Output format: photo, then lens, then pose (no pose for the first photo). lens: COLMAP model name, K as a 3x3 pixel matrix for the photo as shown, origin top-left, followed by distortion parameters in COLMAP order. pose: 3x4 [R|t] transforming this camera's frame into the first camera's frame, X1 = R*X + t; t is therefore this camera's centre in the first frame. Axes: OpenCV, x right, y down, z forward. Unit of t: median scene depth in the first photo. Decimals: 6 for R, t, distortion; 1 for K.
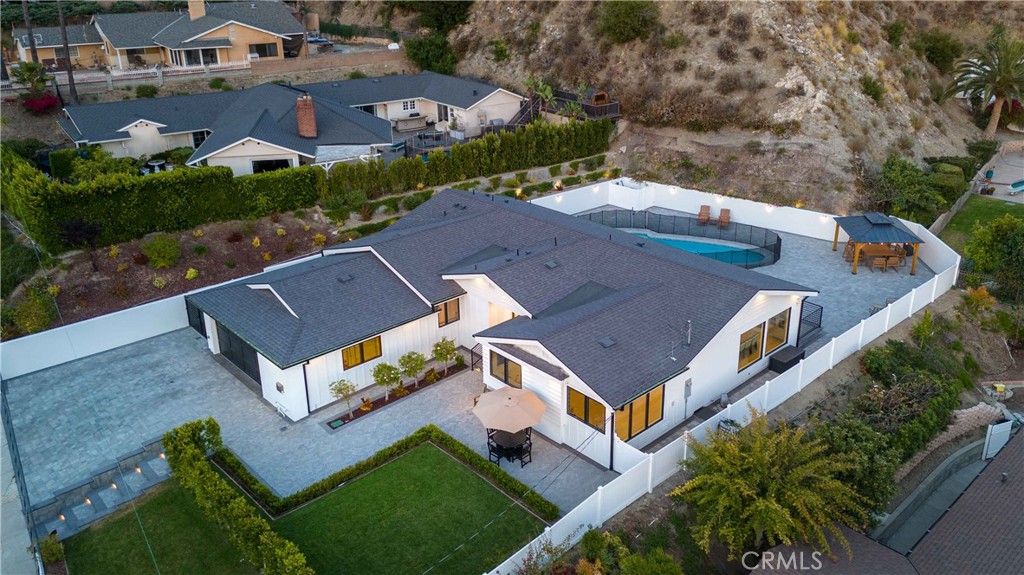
lens RADIAL K [[783.0, 0, 502.0], [0, 783.0, 218.7], [0, 0, 1]] dist [0.053171, -0.001429]
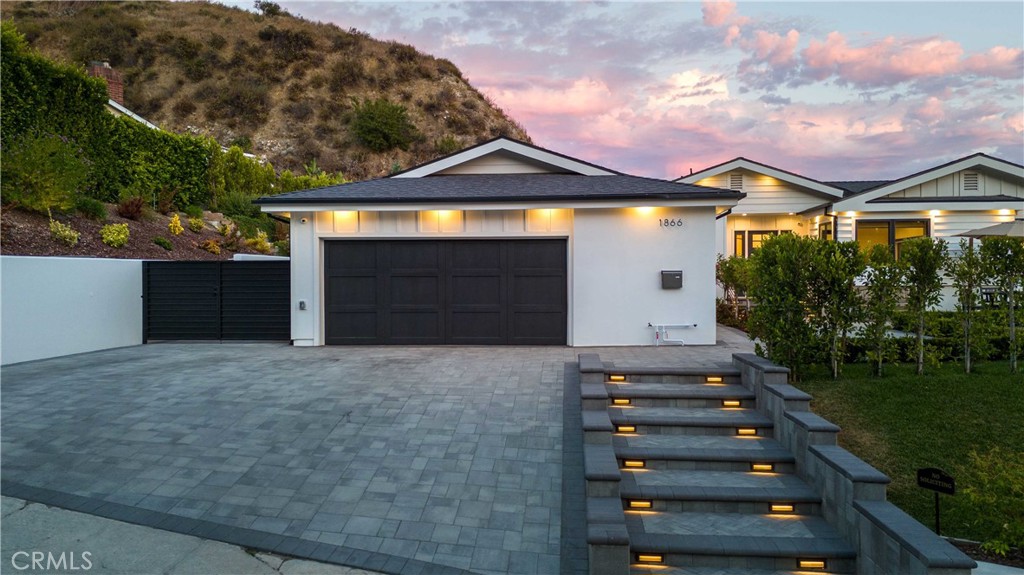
lens RADIAL K [[765.7, 0, 501.0], [0, 765.7, 292.7], [0, 0, 1]] dist [0.051571, -0.056260]
pose [[0.728559, 0.000746, 0.684982, -0.357208], [0.217494, 0.948000, -0.232363, 0.162701], [-0.649537, 0.318270, 0.690512, 0.400817]]
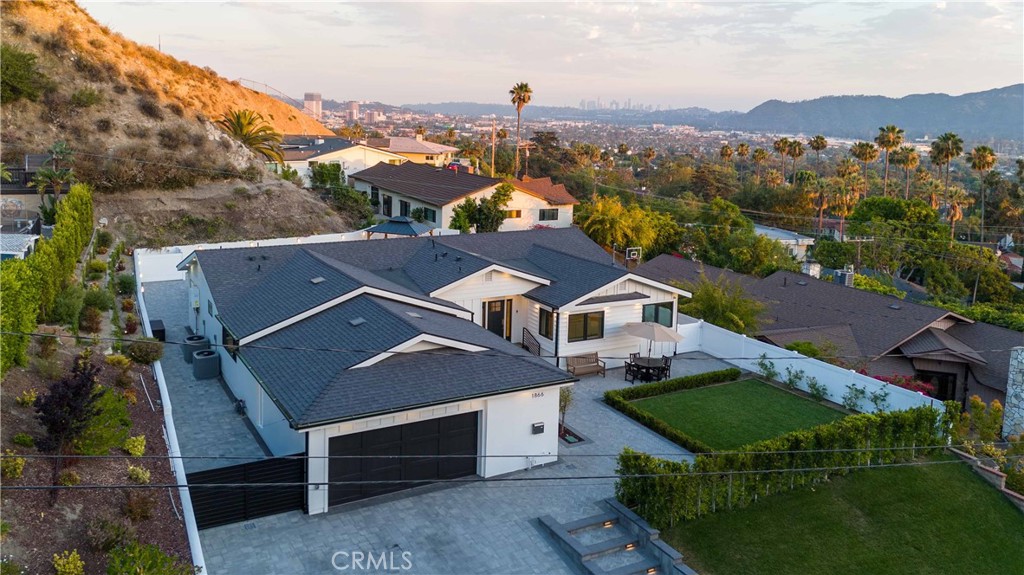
lens RADIAL K [[821.5, 0, 445.3], [0, 821.5, 210.0], [0, 0, 1]] dist [0.068478, -0.072208]
pose [[0.263101, -0.112201, 0.958222, -0.571040], [0.288748, 0.956845, 0.032758, -0.026342], [-0.920545, 0.268066, 0.284145, 0.421874]]
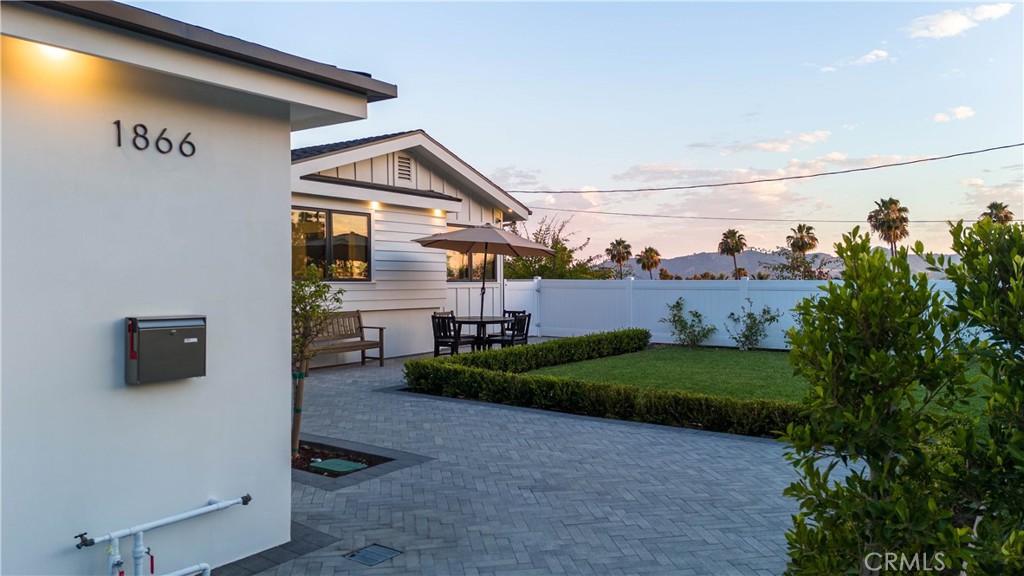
lens RADIAL K [[764.5, 0, 515.9], [0, 764.5, 284.1], [0, 0, 1]] dist [0.115912, -0.134440]
pose [[-0.209280, 0.009788, 0.977807, -0.222326], [0.318959, 0.945943, 0.058797, 0.114177], [-0.924374, 0.324186, -0.201089, 0.516408]]
